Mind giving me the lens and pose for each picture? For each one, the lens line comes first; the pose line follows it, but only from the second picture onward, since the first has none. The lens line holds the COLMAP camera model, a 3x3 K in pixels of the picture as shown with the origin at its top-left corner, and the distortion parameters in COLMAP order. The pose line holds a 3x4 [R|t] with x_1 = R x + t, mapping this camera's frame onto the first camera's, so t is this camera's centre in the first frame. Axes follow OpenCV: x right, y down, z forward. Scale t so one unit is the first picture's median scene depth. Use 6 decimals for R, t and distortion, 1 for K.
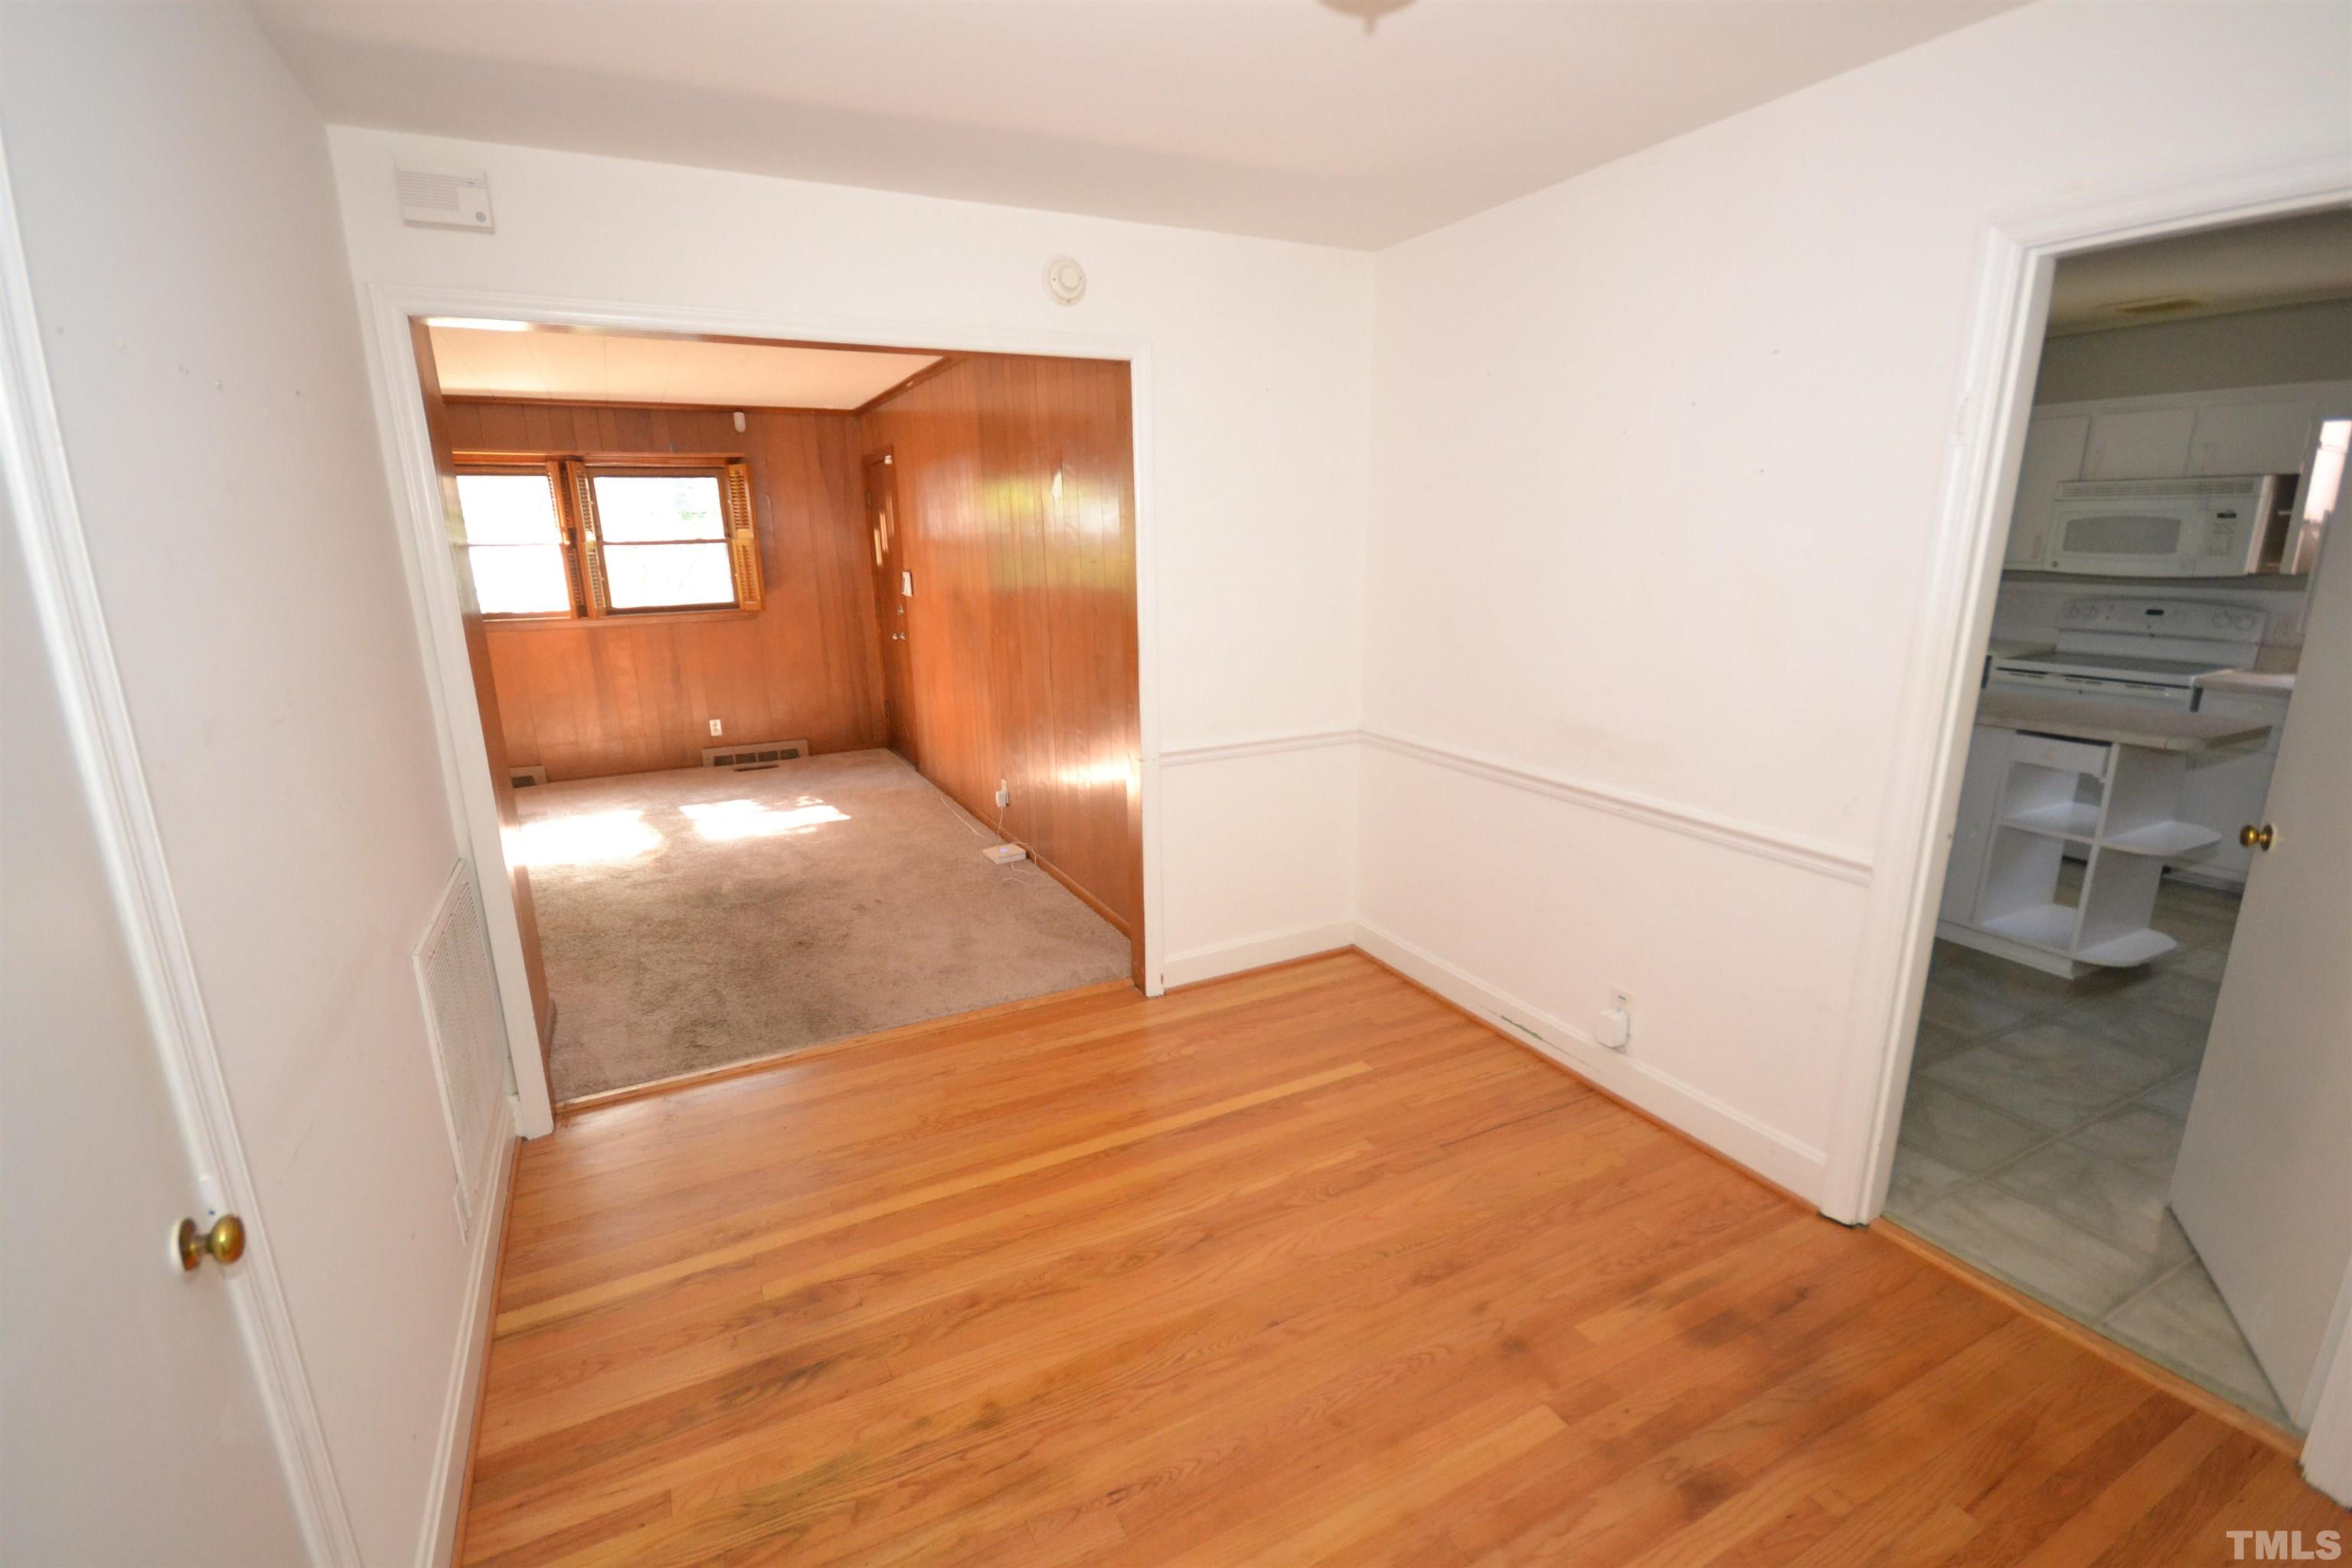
lens RADIAL K [[1052.1, 0, 1184.5], [0, 1052.1, 808.6], [0, 0, 1]] dist [-0.002929, -0.000336]
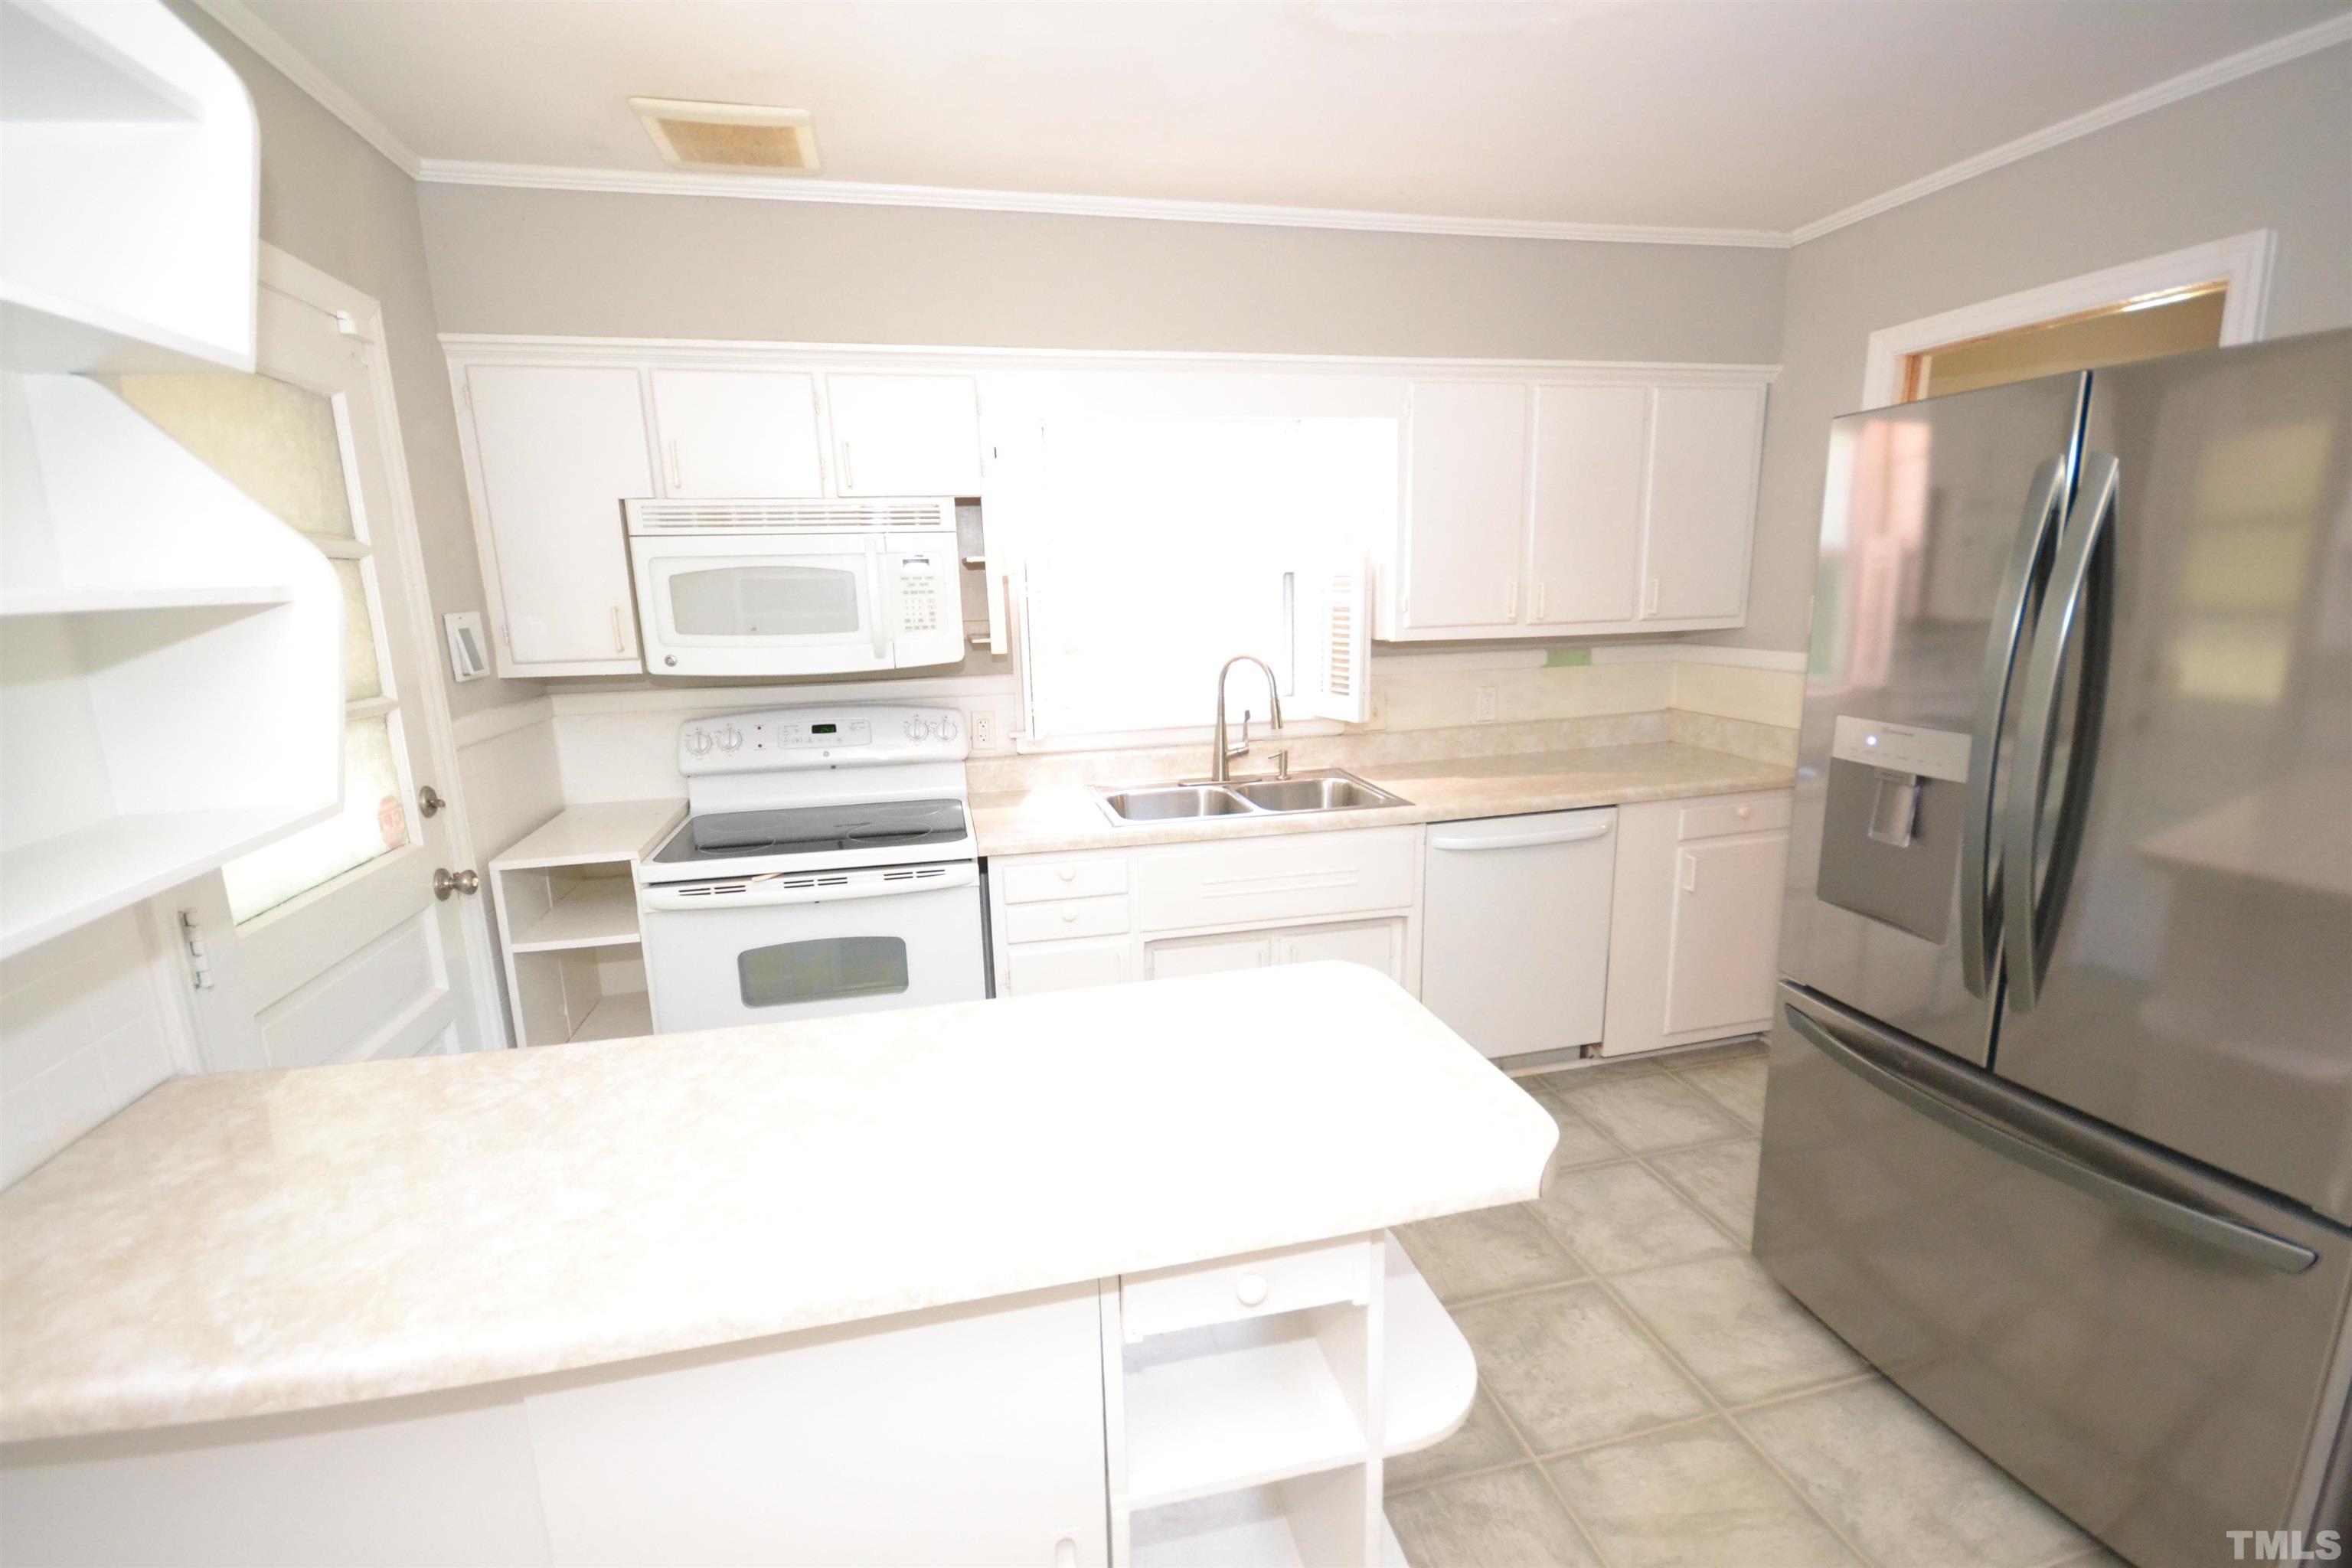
lens RADIAL K [[1044.3, 0, 1184.7], [0, 1044.3, 799.4], [0, 0, 1]] dist [-0.001595, 0.001546]
pose [[0.239527, -0.196981, 0.950697, 0.428790], [0.265646, 0.955133, 0.130971, -0.181270], [-0.933841, 0.221178, 0.281107, 0.688894]]
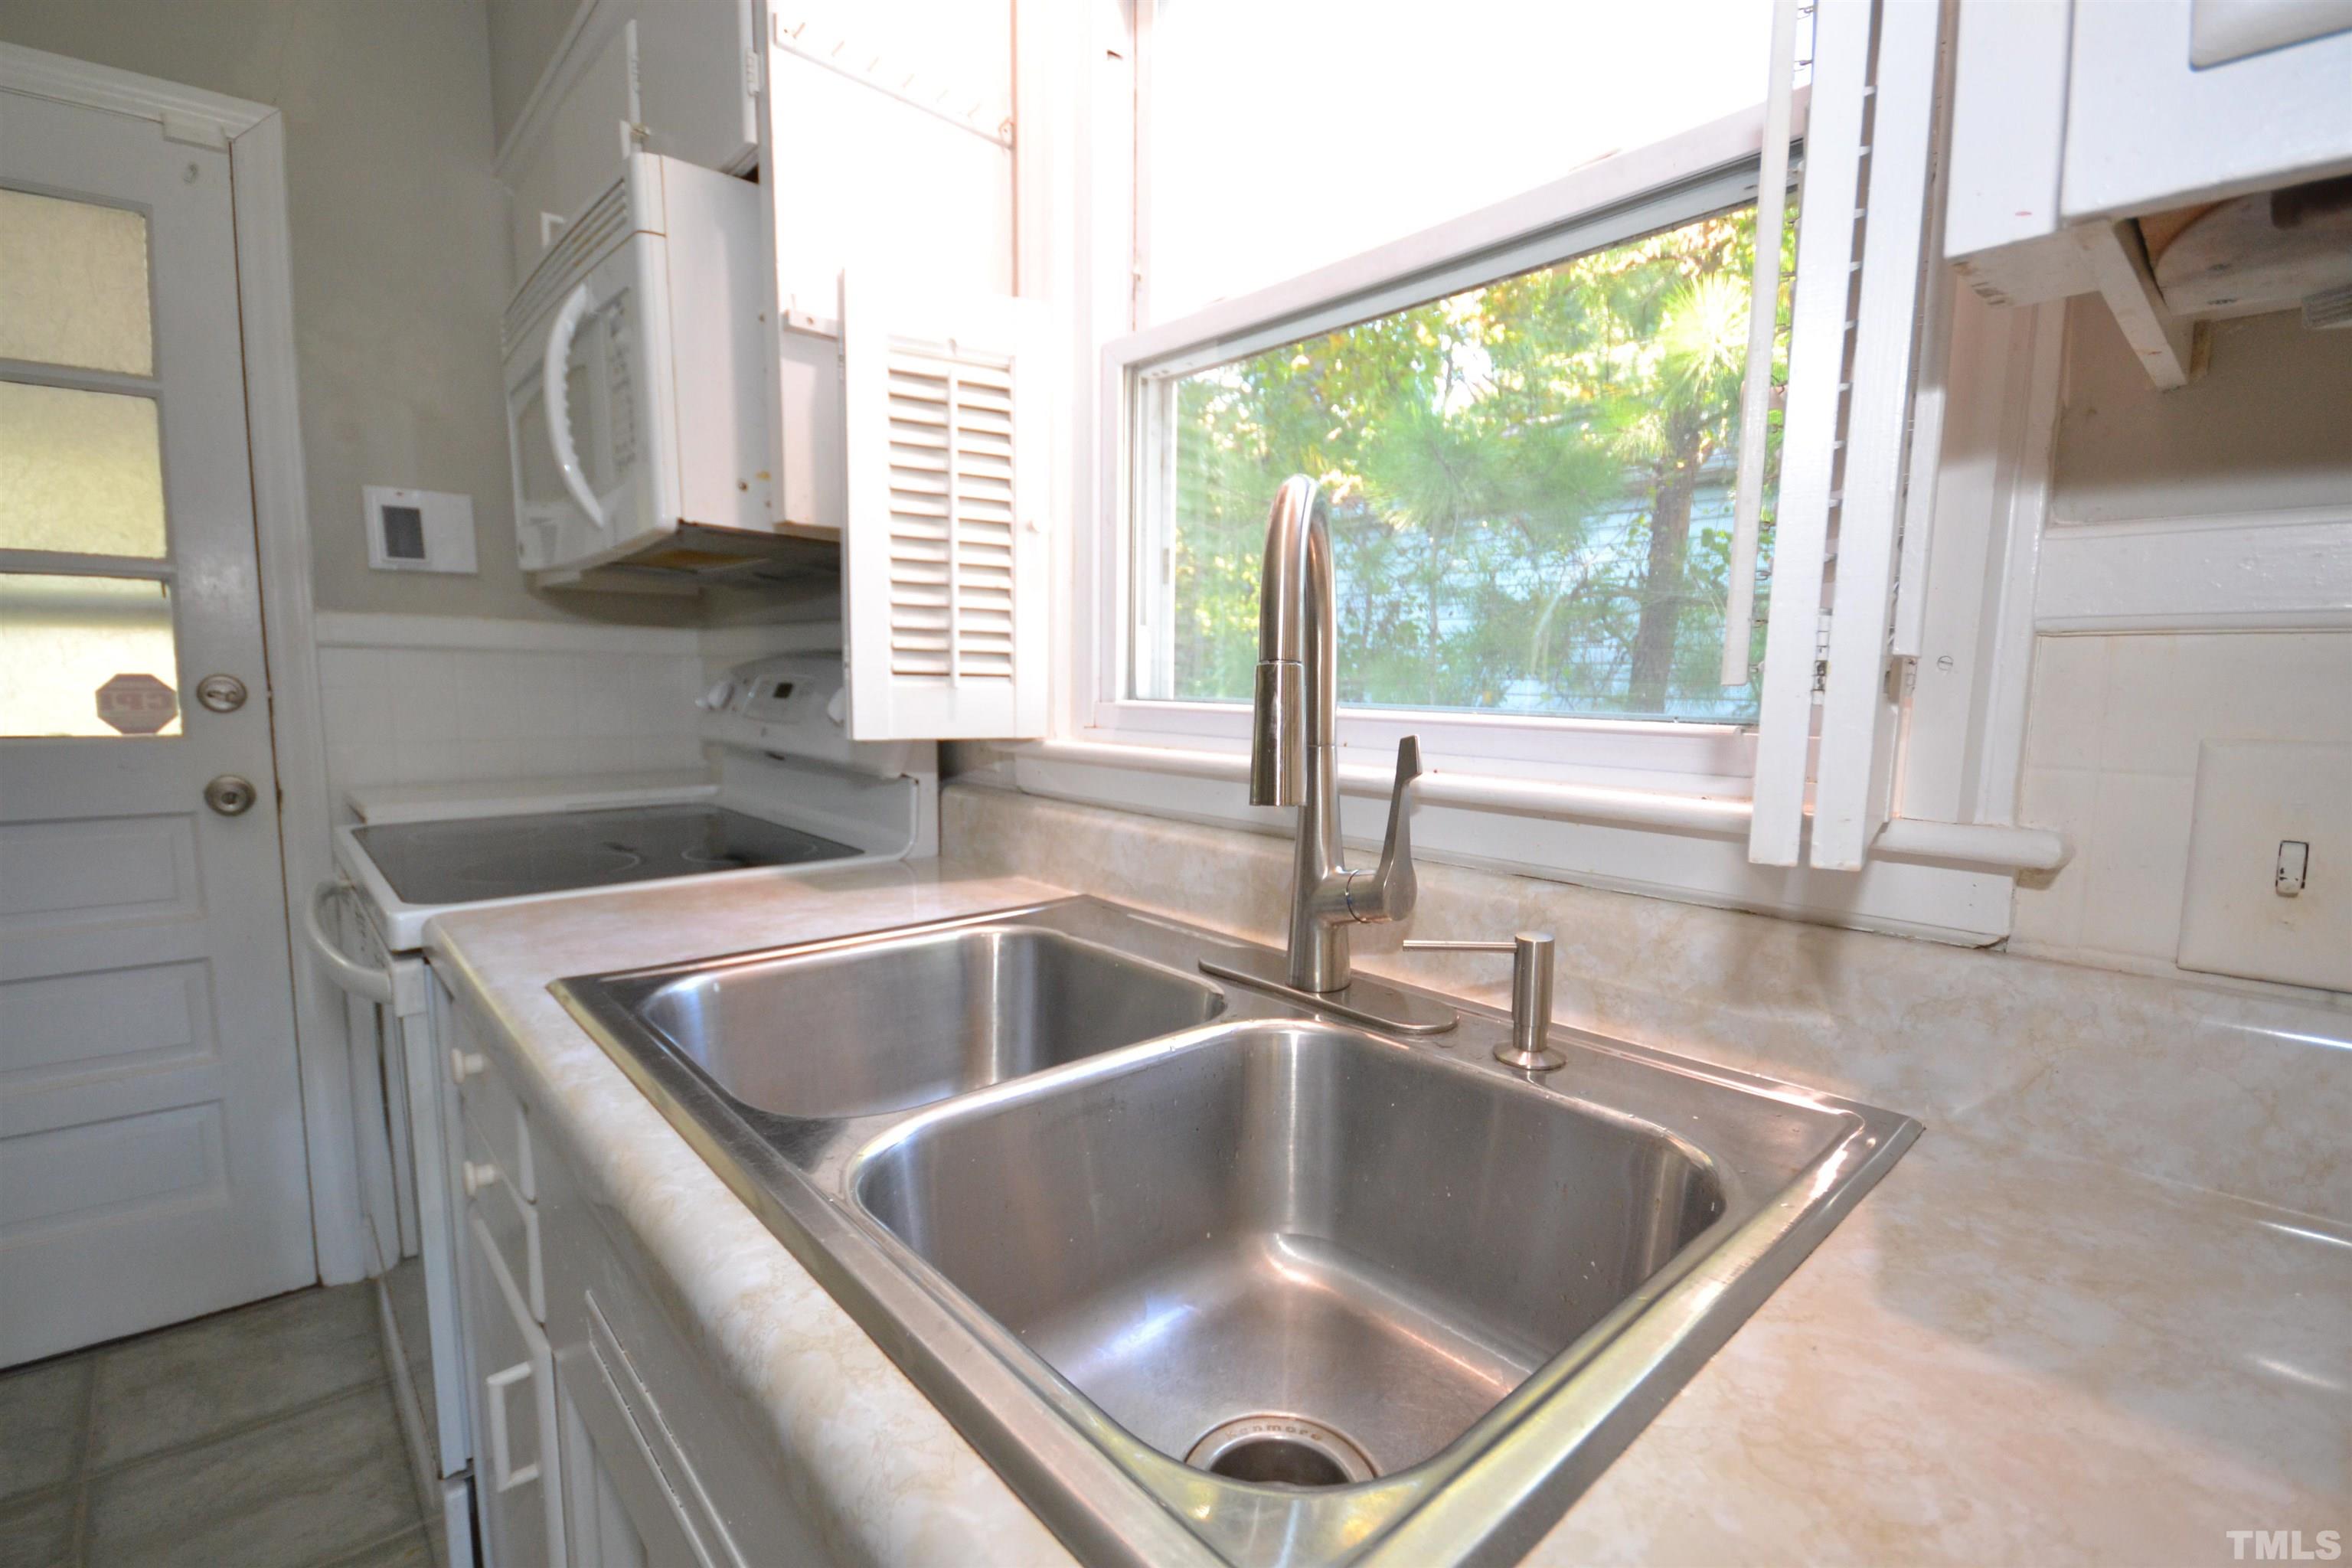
lens RADIAL K [[1040.7, 0, 1183.1], [0, 1040.7, 808.1], [0, 0, 1]] dist [0.002275, -0.010746]
pose [[0.967257, -0.005027, 0.253748, 1.015506], [0.038883, 0.990936, -0.128584, -0.106467], [-0.250802, 0.134241, 0.958685, 0.684505]]
